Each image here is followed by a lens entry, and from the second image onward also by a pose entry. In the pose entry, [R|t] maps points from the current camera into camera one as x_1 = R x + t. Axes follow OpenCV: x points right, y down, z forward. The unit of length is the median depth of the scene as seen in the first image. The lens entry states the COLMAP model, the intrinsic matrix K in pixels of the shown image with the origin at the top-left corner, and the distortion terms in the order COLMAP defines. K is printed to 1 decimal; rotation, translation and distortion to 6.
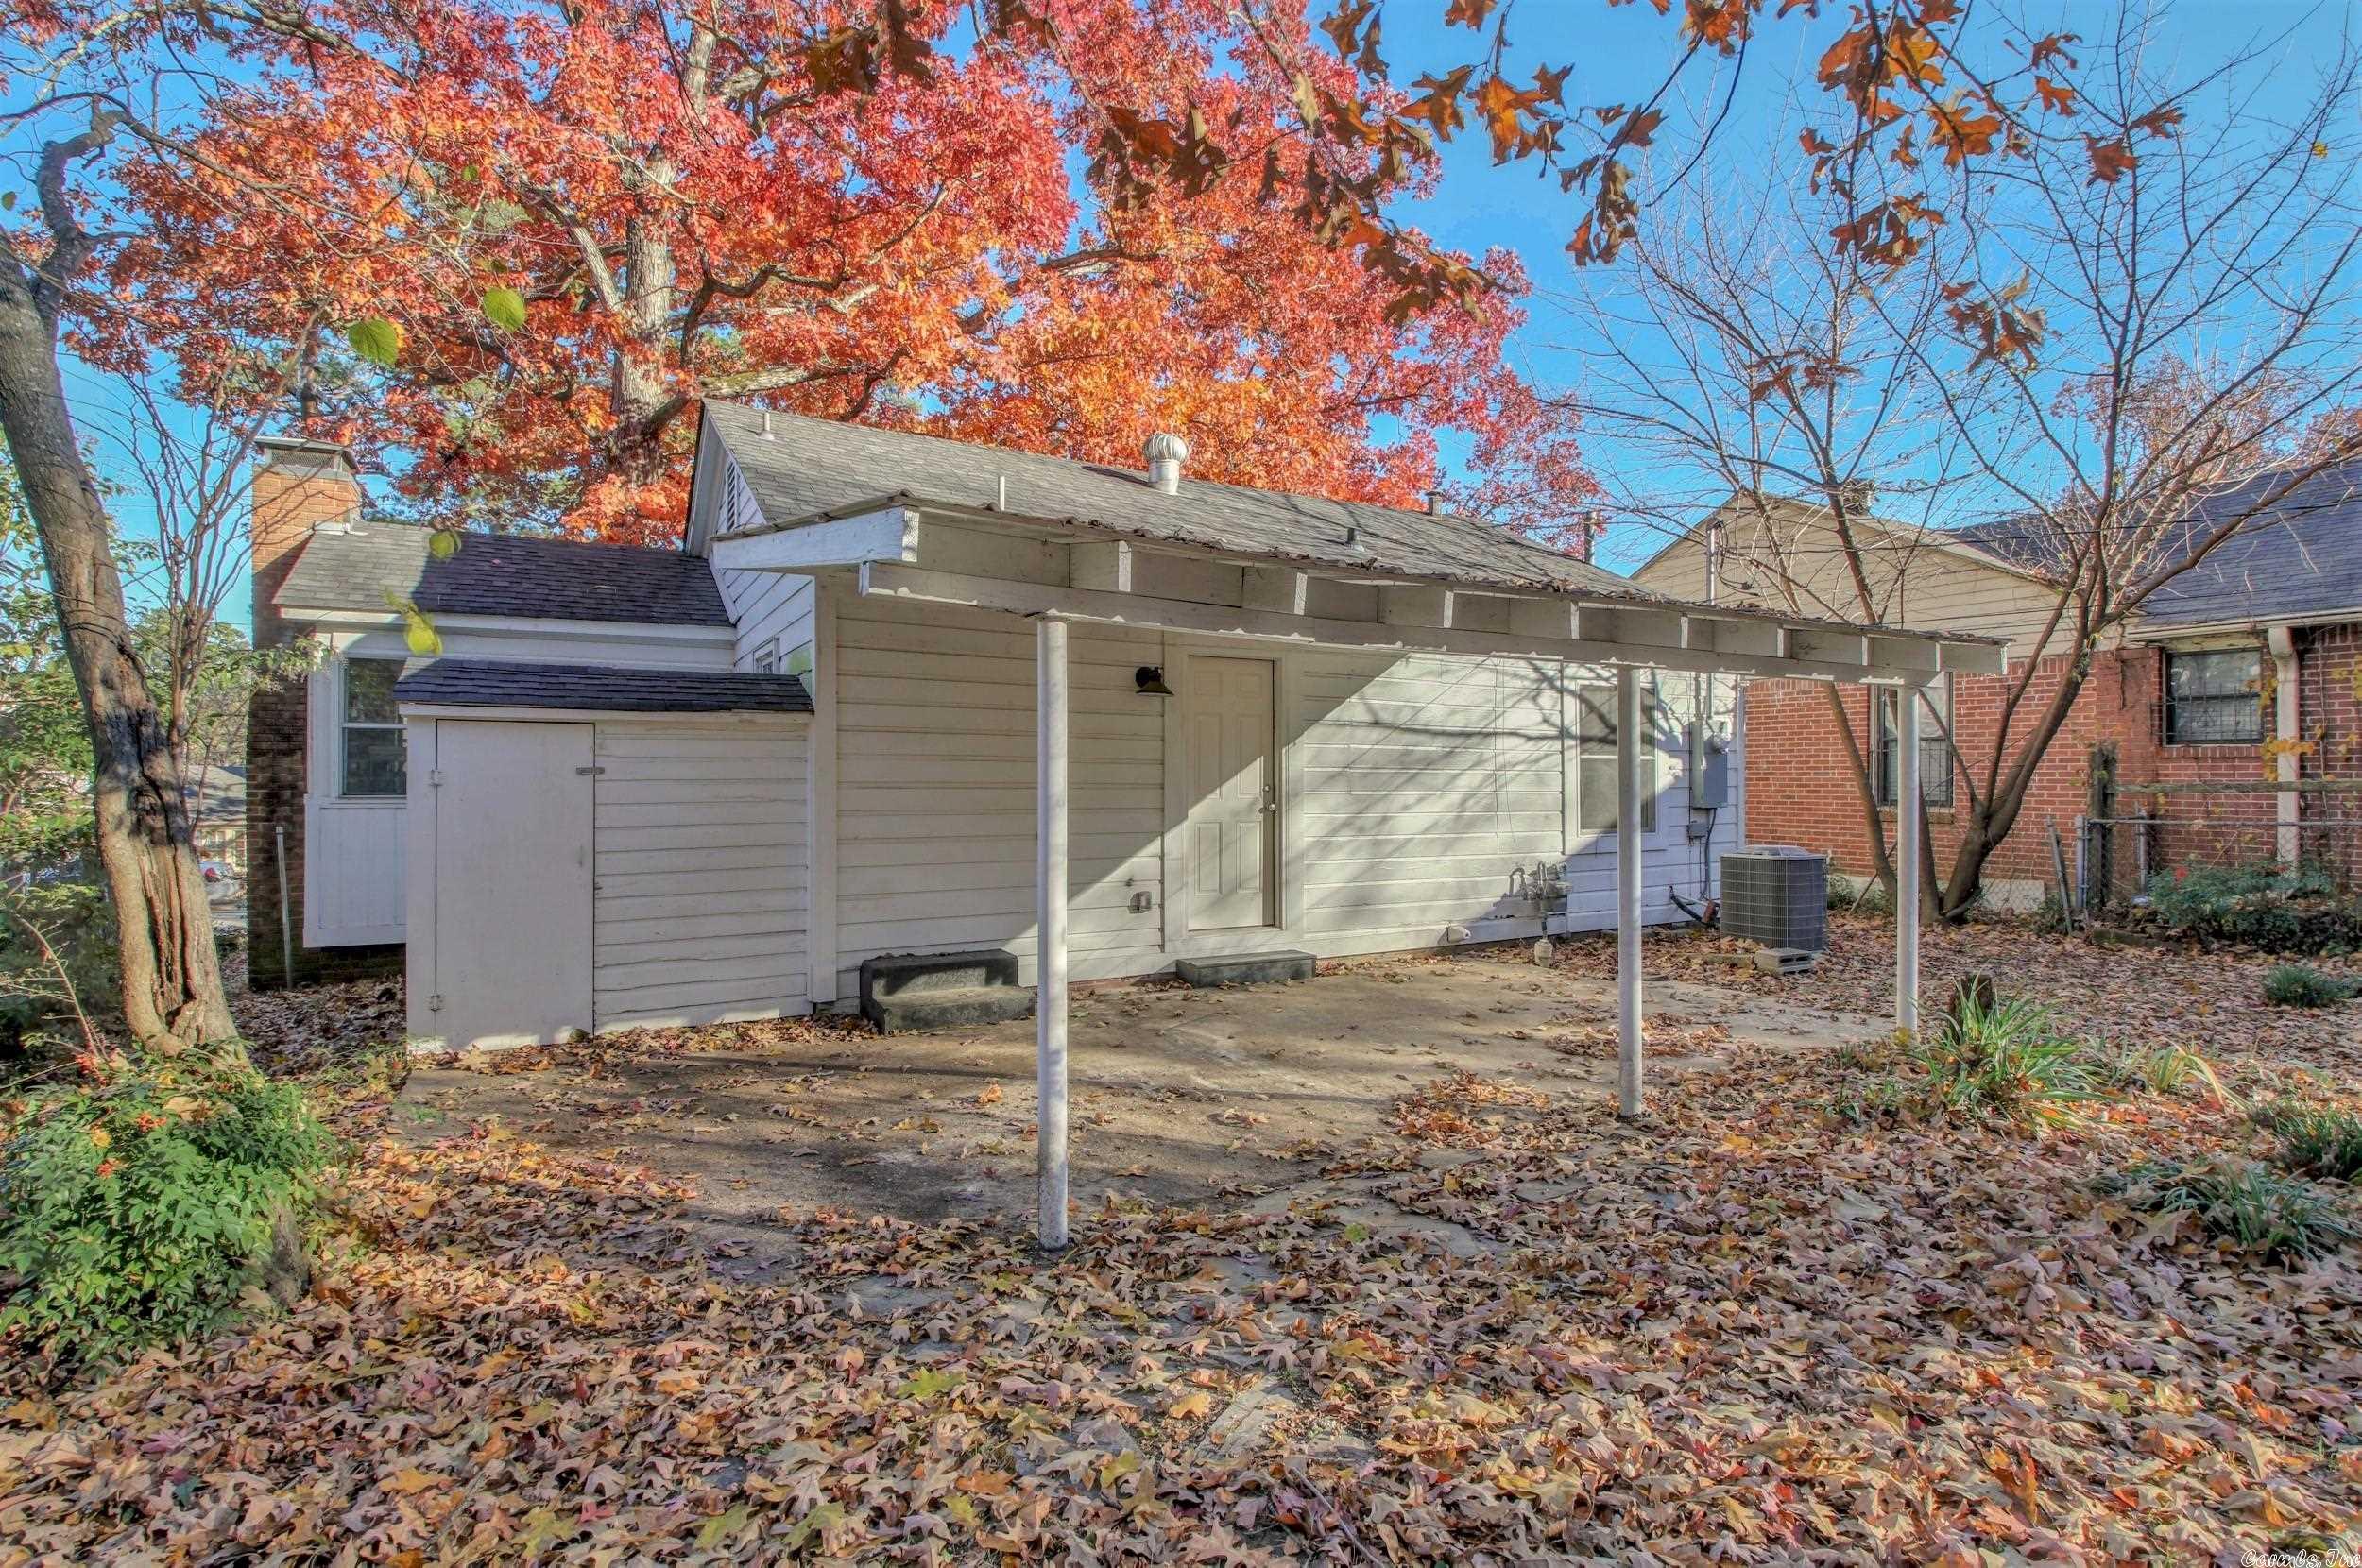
lens RADIAL K [[1109.2, 0, 1175.7], [0, 1109.2, 770.0], [0, 0, 1]] dist [-0.003734, -0.007238]
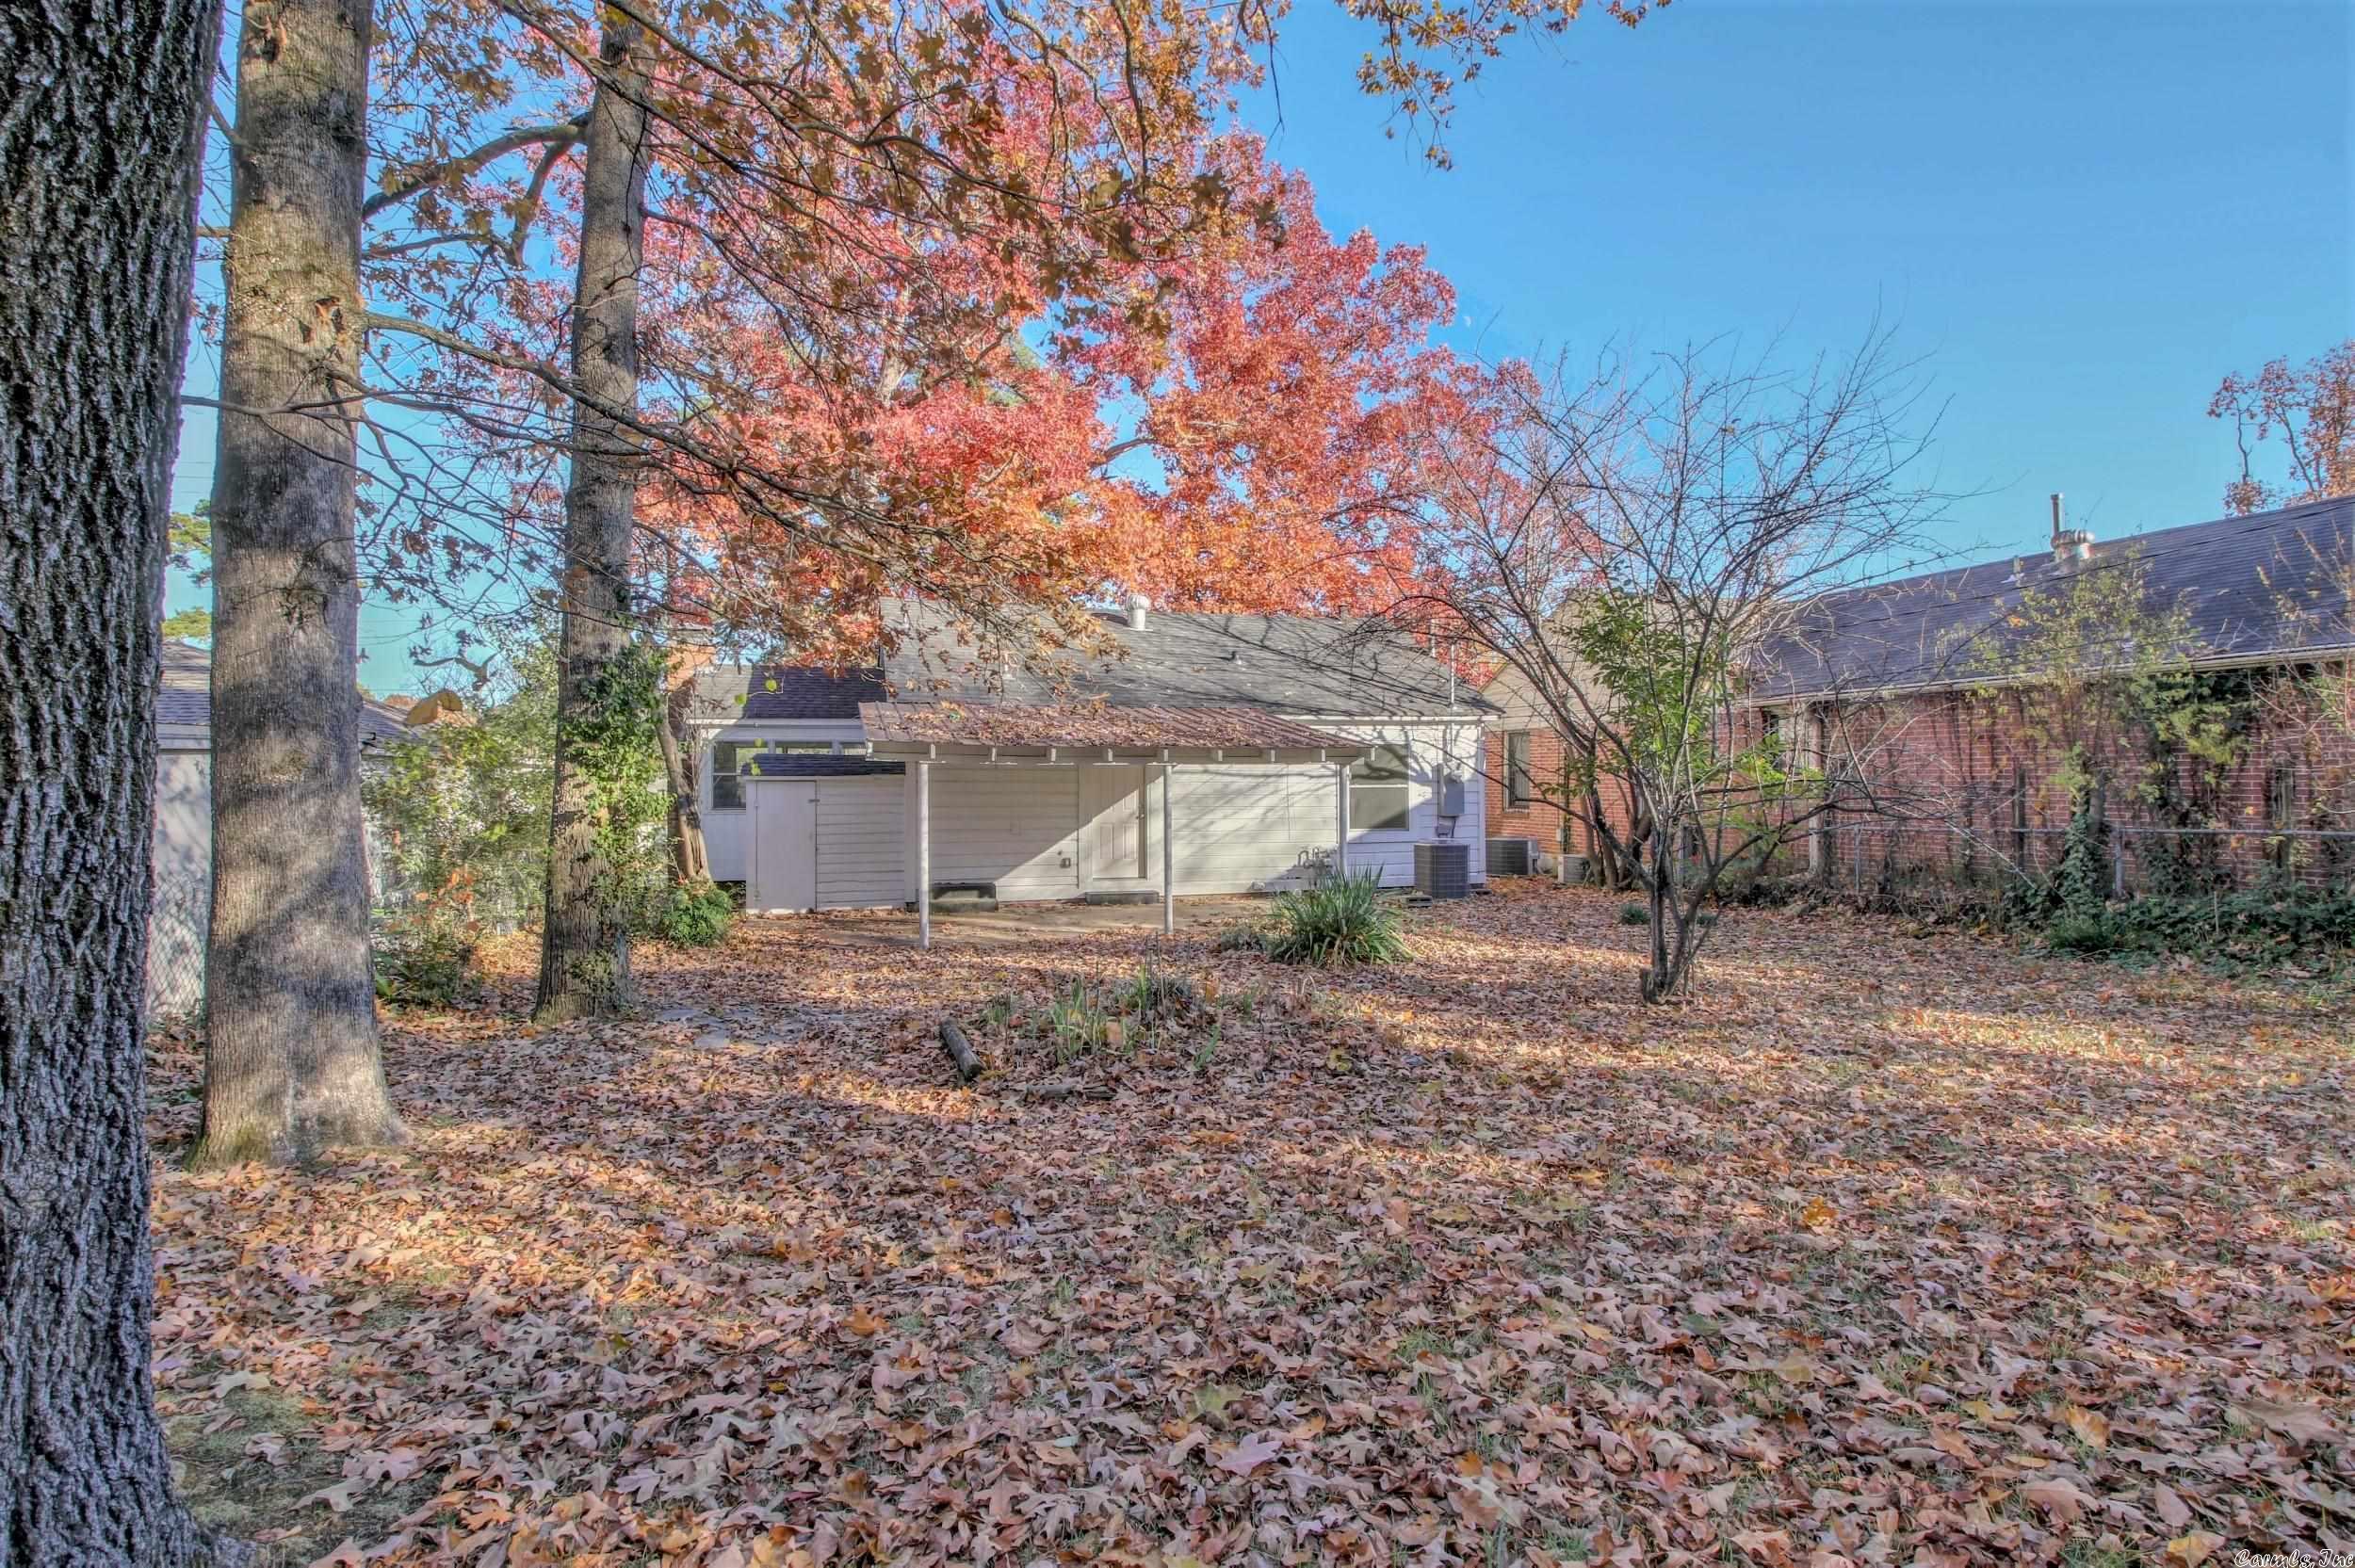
lens RADIAL K [[1105.9, 0, 1176.8], [0, 1105.9, 796.0], [0, 0, 1]] dist [-0.003734, -0.007238]
pose [[0.975835, 0.000516, -0.218508, 0.565063], [0.004766, 0.999709, 0.023647, -0.046686], [0.218456, -0.024117, 0.975549, -0.859413]]
